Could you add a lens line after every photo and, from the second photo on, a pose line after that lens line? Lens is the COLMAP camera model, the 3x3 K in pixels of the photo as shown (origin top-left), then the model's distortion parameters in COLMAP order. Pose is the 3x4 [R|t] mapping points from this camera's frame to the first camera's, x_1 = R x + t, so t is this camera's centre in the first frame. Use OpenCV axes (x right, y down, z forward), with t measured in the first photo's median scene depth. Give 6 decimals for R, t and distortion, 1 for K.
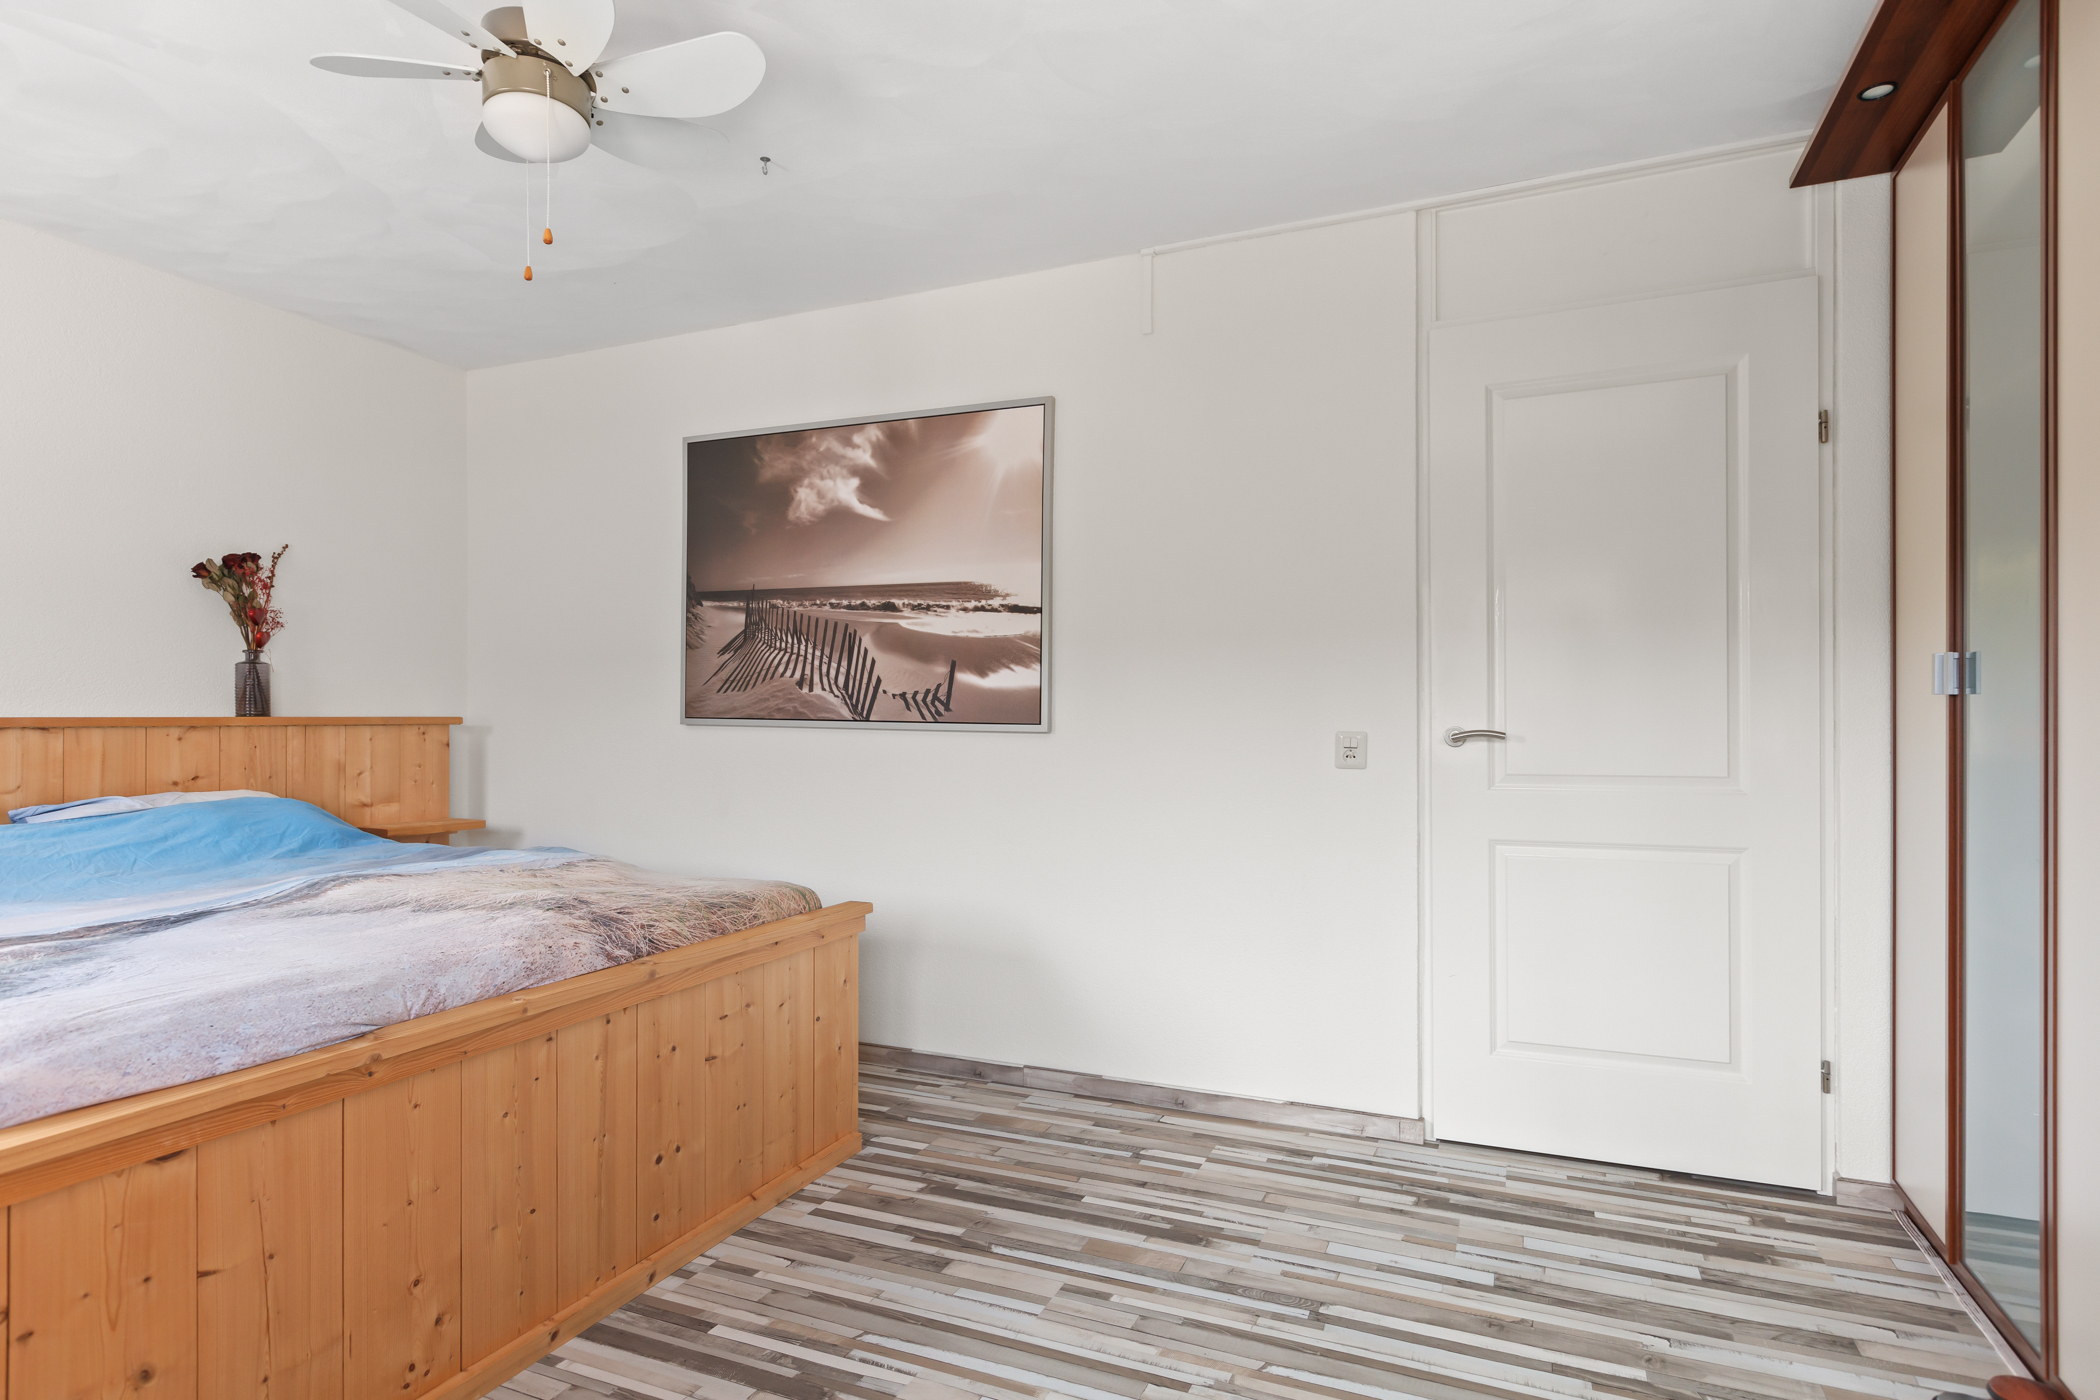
lens RADIAL K [[1074.6, 0, 1056.3], [0, 1074.6, 711.6], [0, 0, 1]] dist [-0.002932, -0.001034]
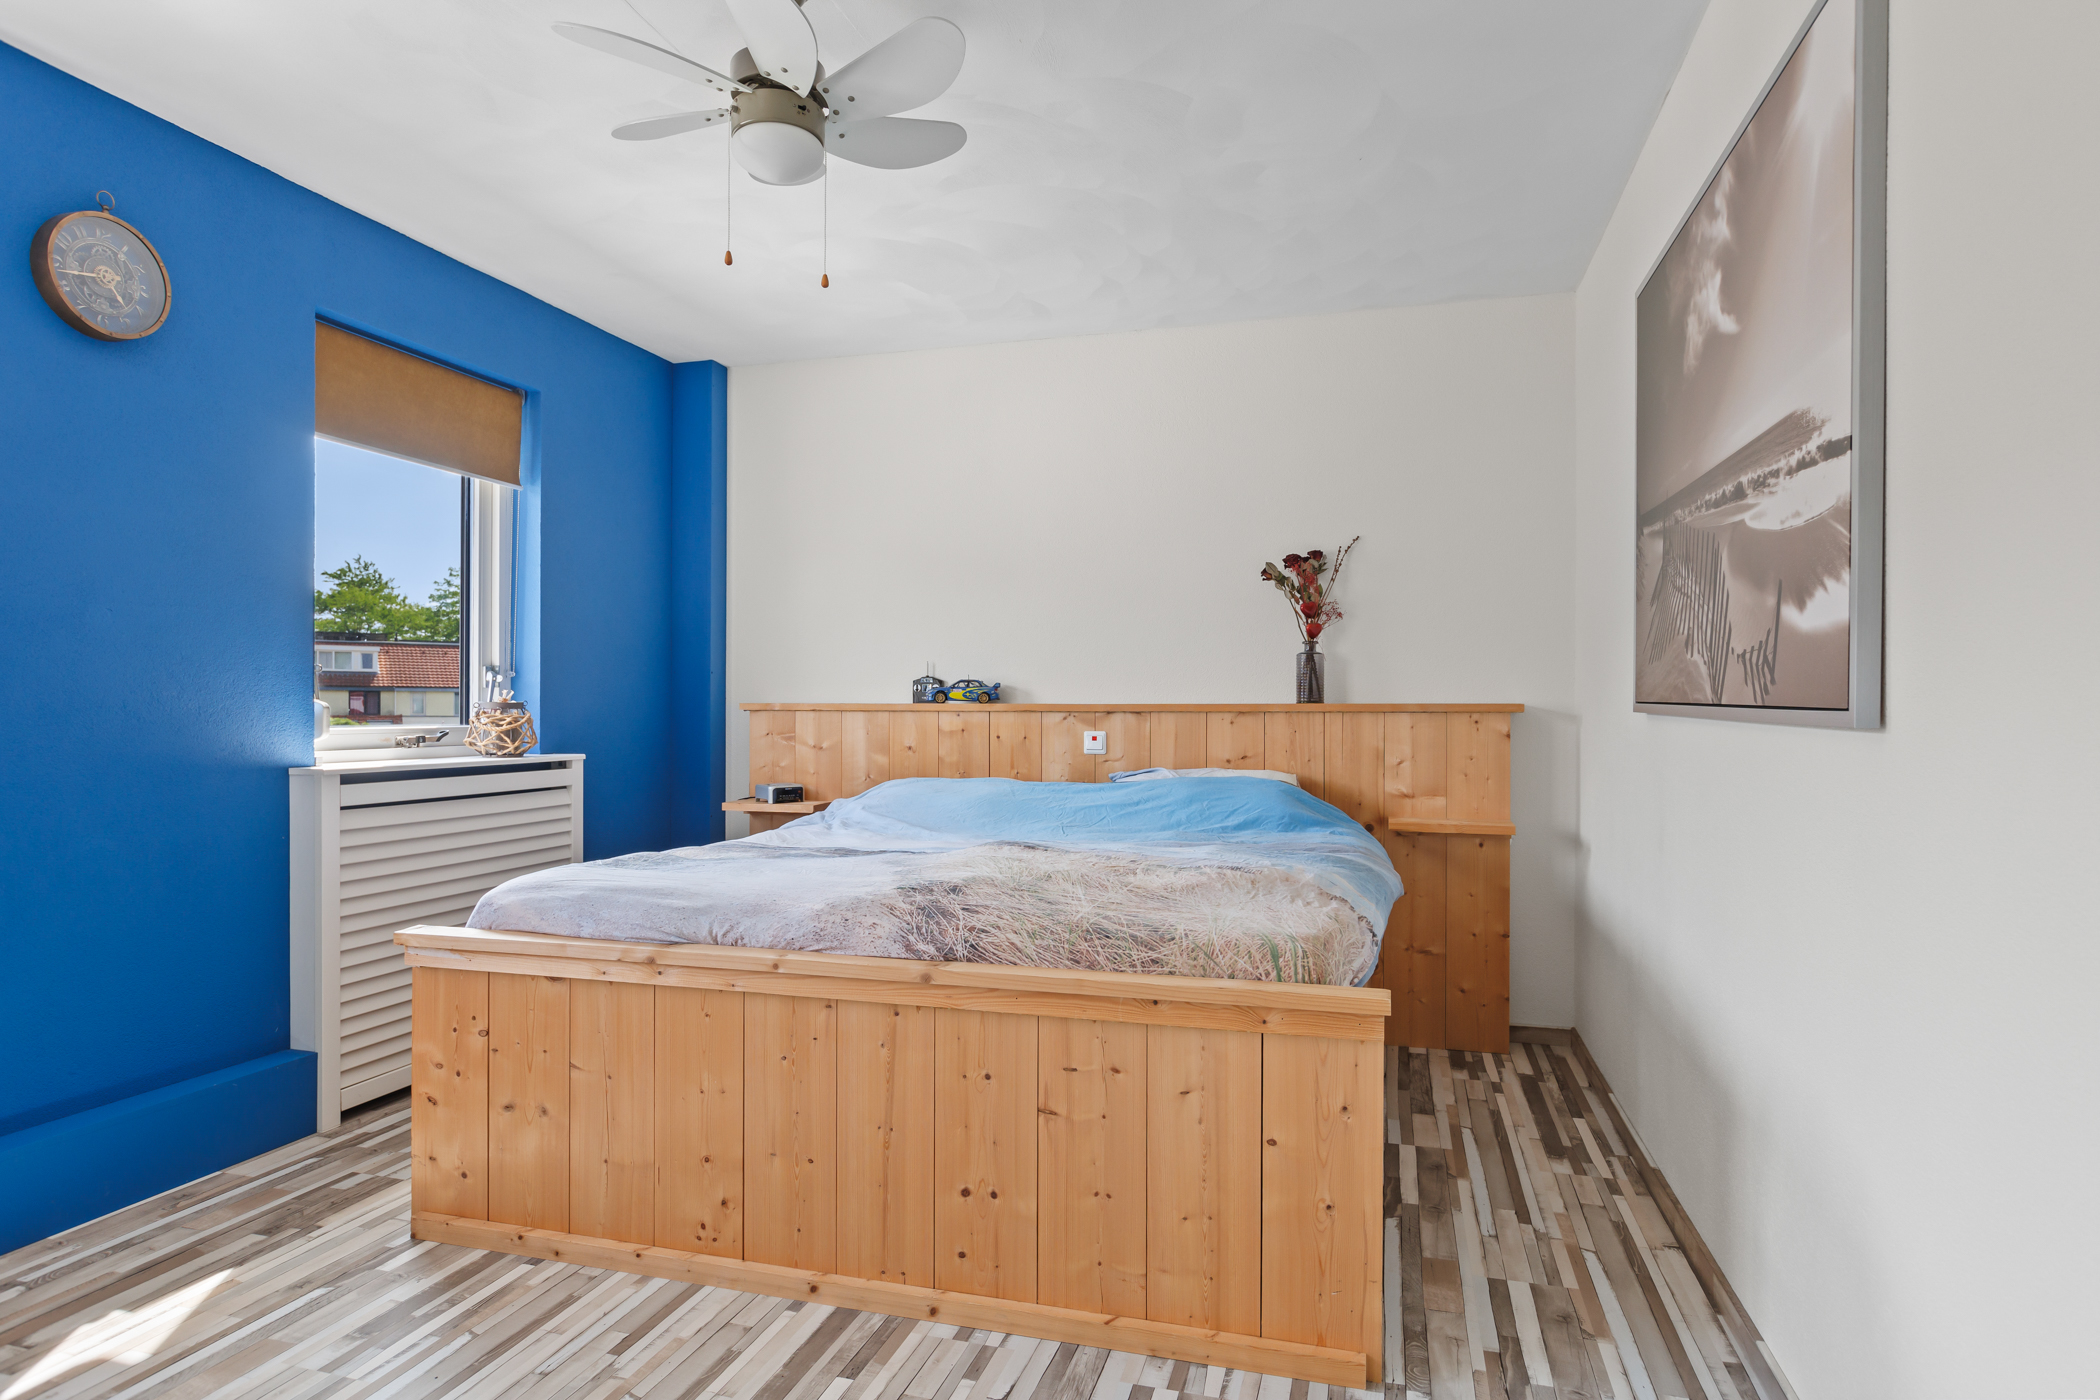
lens RADIAL K [[1185.6, 0, 1055.7], [0, 1185.6, 701.9], [0, 0, 1]] dist [-0.007525, -0.001141]
pose [[0.129413, -0.007083, -0.991566, 0.502742], [0.003895, 0.999970, -0.006635, 0.012930], [0.991583, -0.003003, 0.129436, 0.769758]]
